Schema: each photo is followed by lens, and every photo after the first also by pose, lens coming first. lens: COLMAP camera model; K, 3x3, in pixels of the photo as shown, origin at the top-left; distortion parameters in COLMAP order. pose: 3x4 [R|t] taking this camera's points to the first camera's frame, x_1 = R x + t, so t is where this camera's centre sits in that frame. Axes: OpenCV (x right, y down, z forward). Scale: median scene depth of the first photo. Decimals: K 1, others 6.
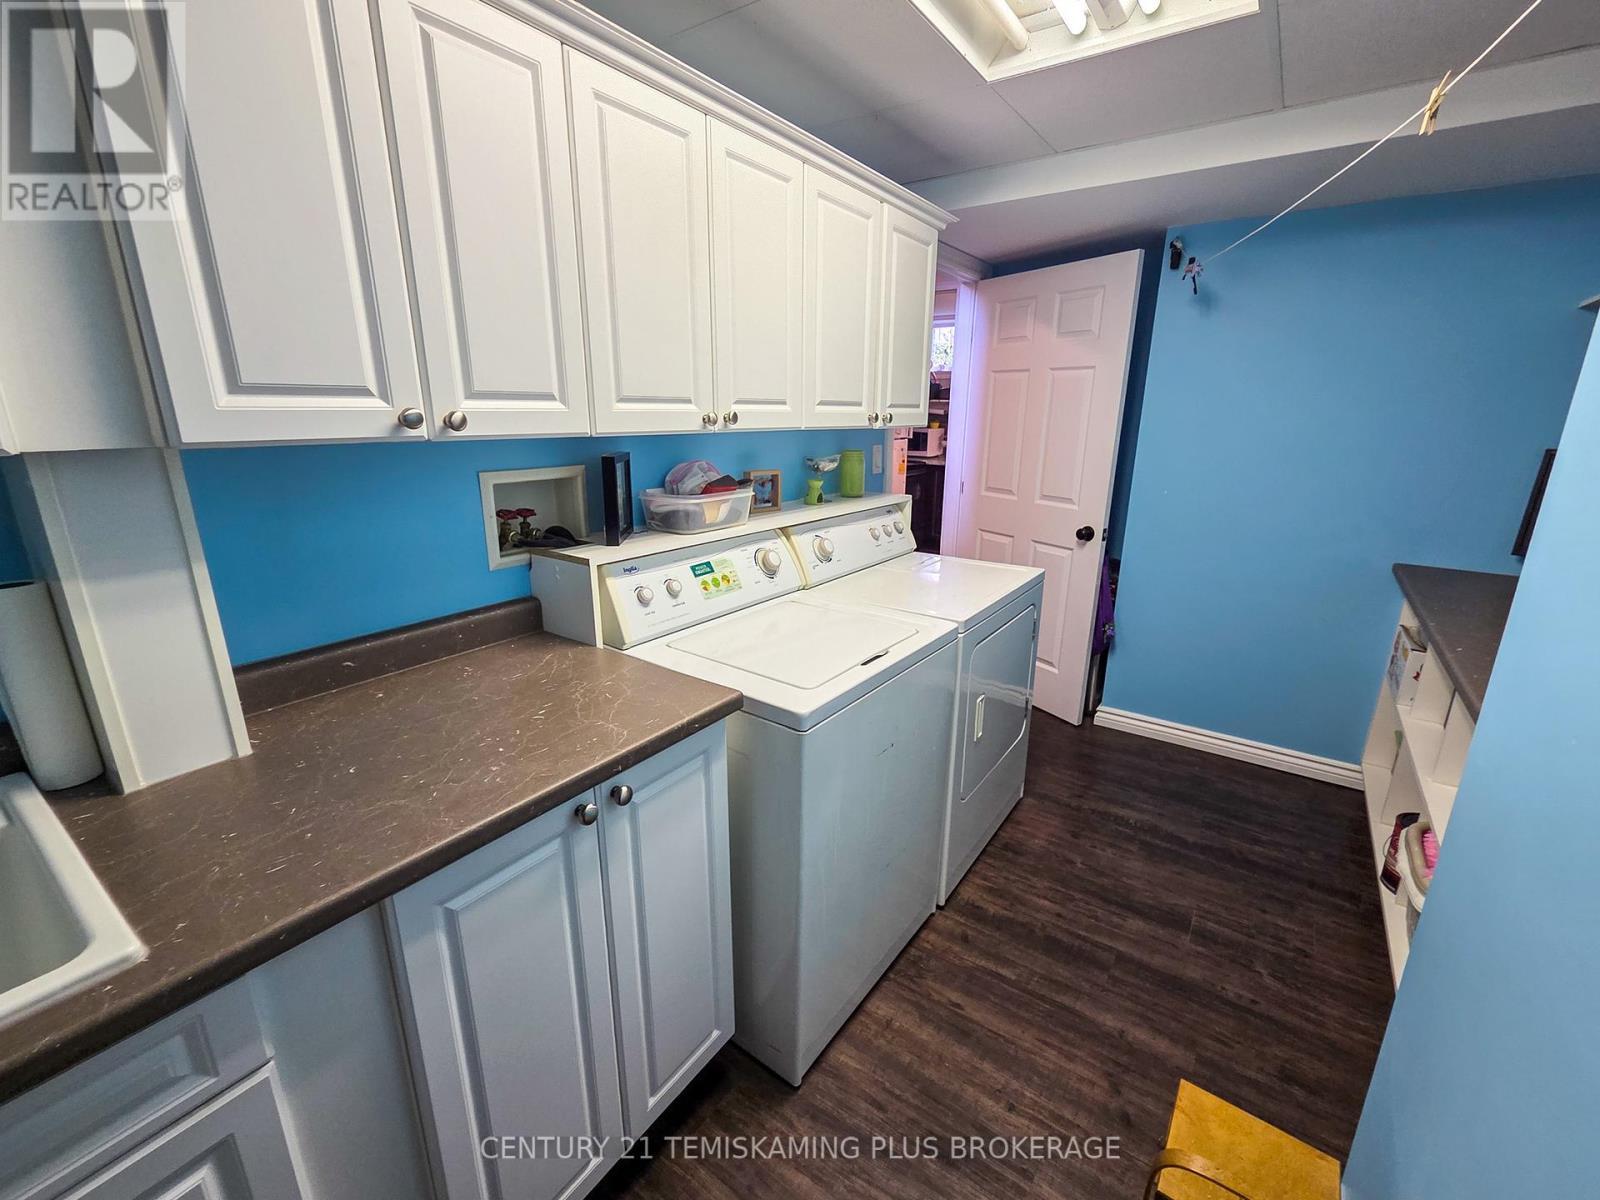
lens RADIAL K [[684.2, 0, 815.1], [0, 684.2, 594.7], [0, 0, 1]] dist [0.008494, 0.000808]
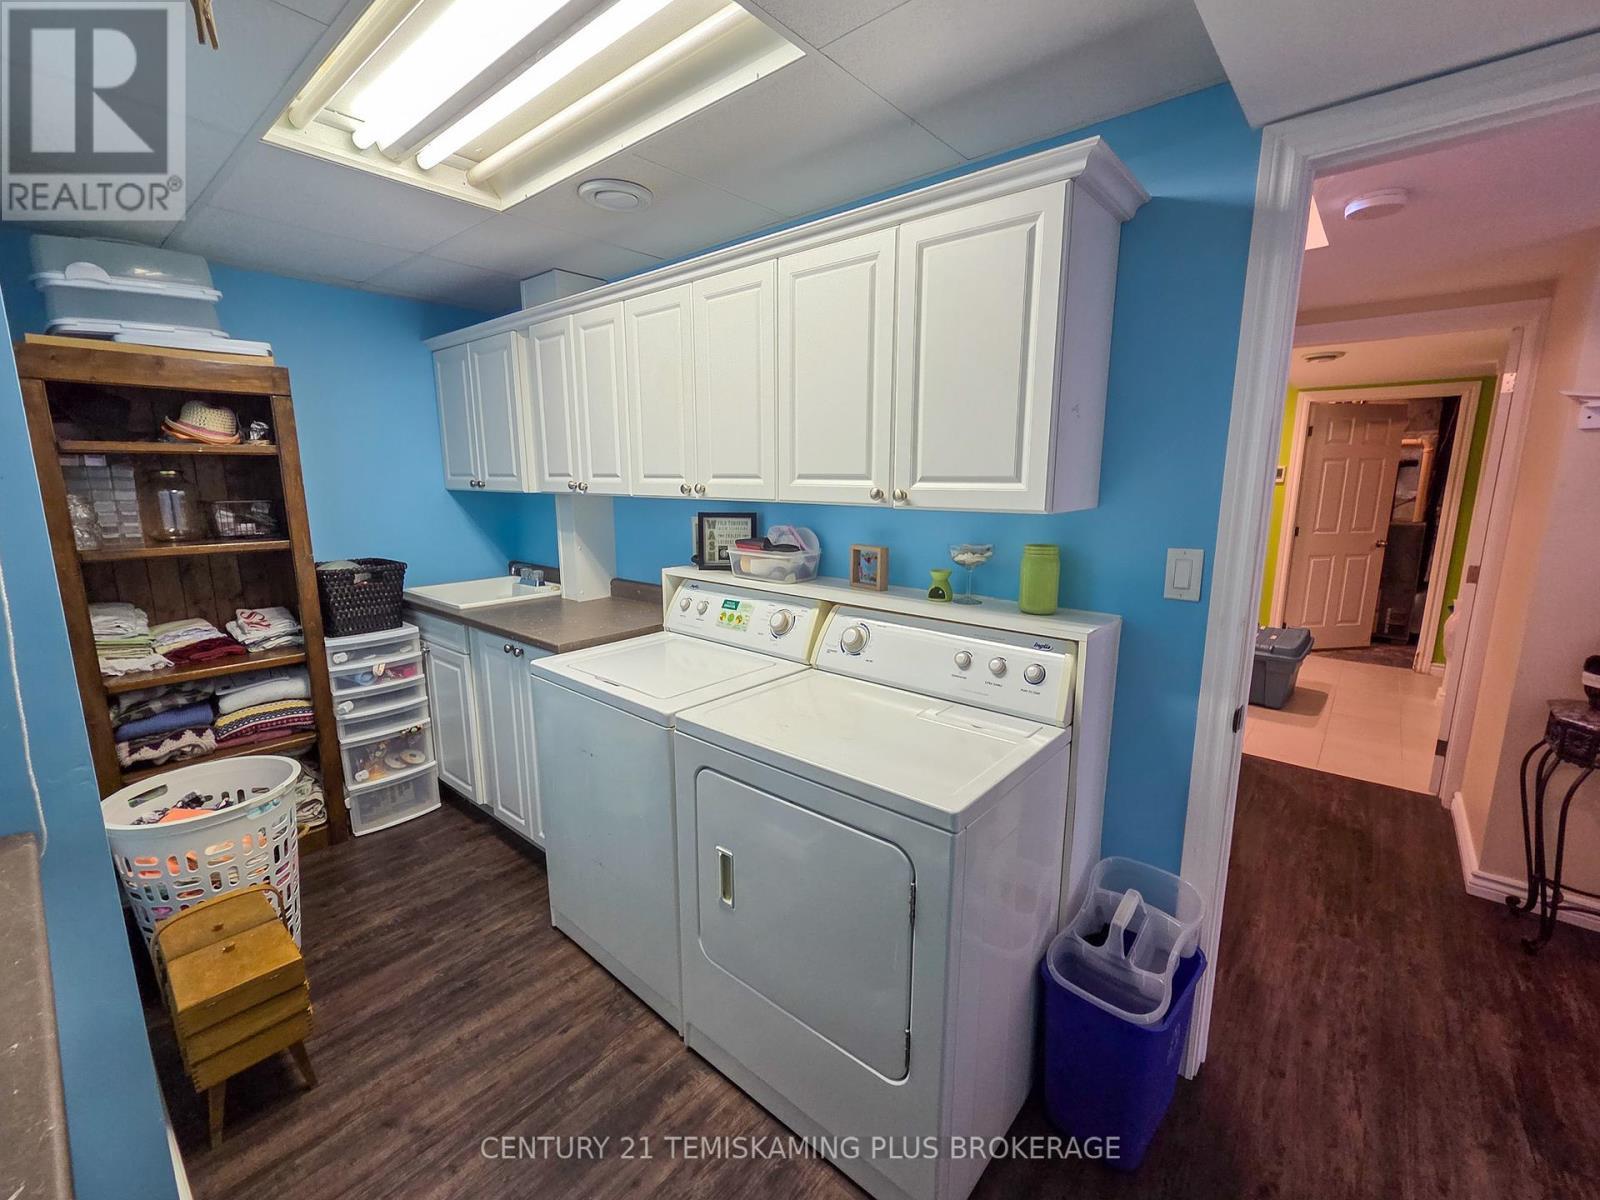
lens RADIAL K [[684.2, 0, 796.5], [0, 684.2, 603.4], [0, 0, 1]] dist [0.008494, 0.000808]
pose [[-0.112719, 0.164856, -0.979856, 1.049488], [-0.268853, 0.944295, 0.189801, -0.307993], [0.956563, 0.284831, -0.062118, 1.164830]]
